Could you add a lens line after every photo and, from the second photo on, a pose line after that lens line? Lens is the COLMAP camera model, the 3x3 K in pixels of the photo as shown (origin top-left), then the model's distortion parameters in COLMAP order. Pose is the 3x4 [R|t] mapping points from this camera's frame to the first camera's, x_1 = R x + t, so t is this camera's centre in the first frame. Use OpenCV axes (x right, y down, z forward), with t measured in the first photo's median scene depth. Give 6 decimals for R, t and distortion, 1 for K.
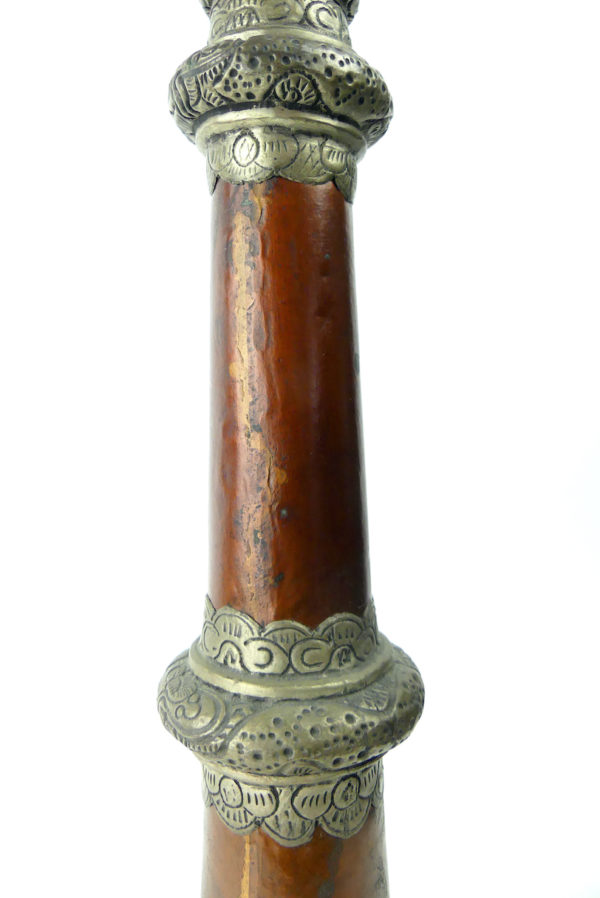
lens RADIAL K [[682.4, 0, 303.2], [0, 682.4, 461.2], [0, 0, 1]] dist [-0.007377, -0.000859]
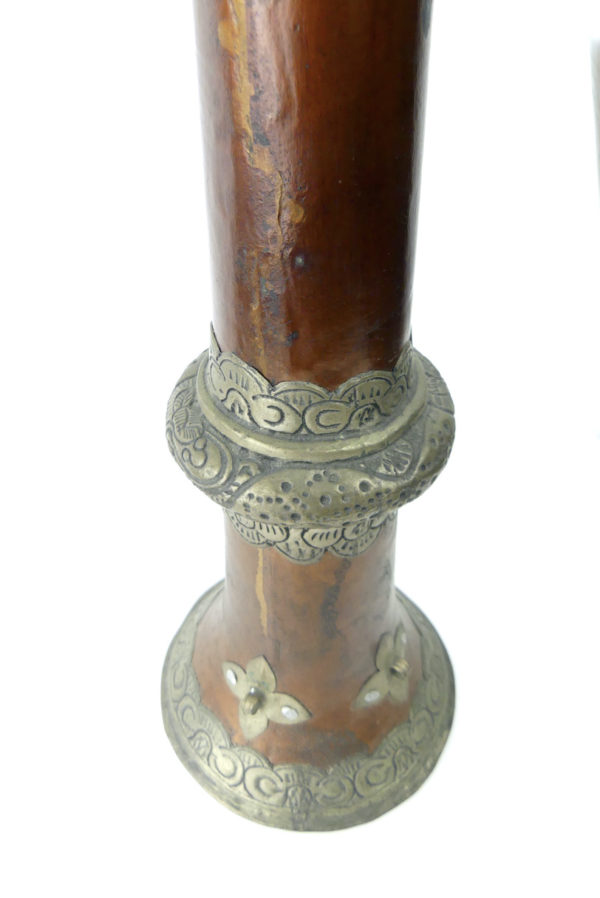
lens RADIAL K [[682.4, 0, 303.2], [0, 682.4, 461.2], [0, 0, 1]] dist [-0.007377, -0.000859]
pose [[0.995351, 0.075837, -0.059378, 0.037322], [-0.022491, 0.782444, 0.622315, -0.220927], [0.093654, -0.618086, 0.780511, 0.281365]]
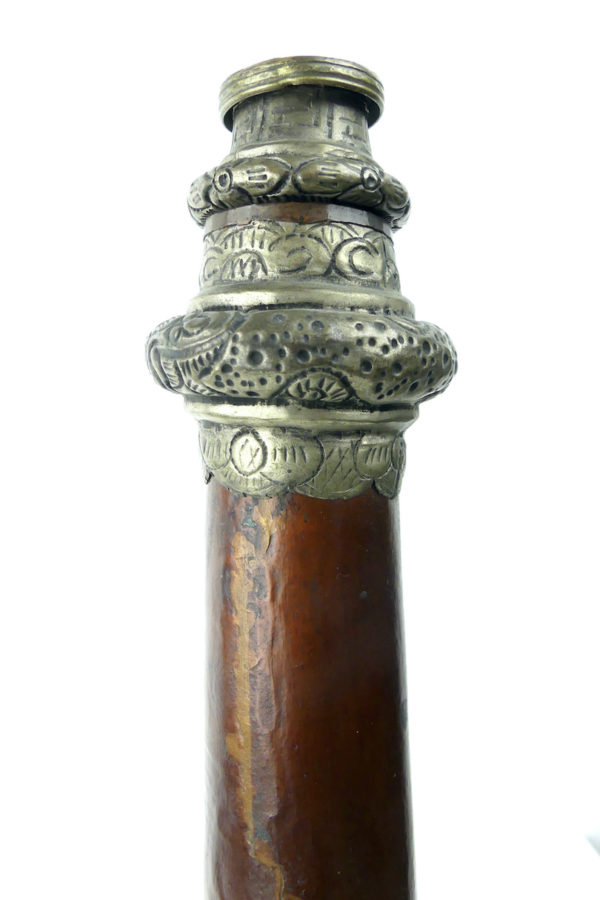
lens RADIAL K [[683.9, 0, 303.2], [0, 683.9, 462.2], [0, 0, 1]] dist [-0.007377, -0.000859]
pose [[0.998419, 0.003209, -0.056113, 0.012202], [-0.003116, 0.999994, 0.001746, -0.442943], [0.056119, -0.001568, 0.998423, 0.293657]]
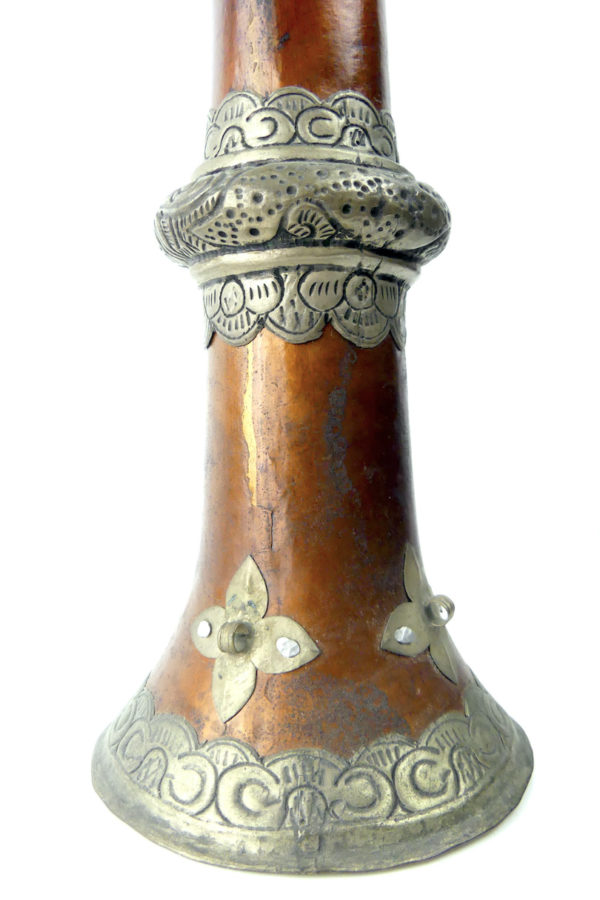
lens RADIAL K [[683.9, 0, 303.2], [0, 683.9, 462.2], [0, 0, 1]] dist [-0.007377, -0.000859]
pose [[0.998465, 0.001265, -0.055365, 0.040305], [-0.000991, 0.999987, 0.004979, 0.735579], [0.055370, -0.004916, 0.998454, 0.103685]]
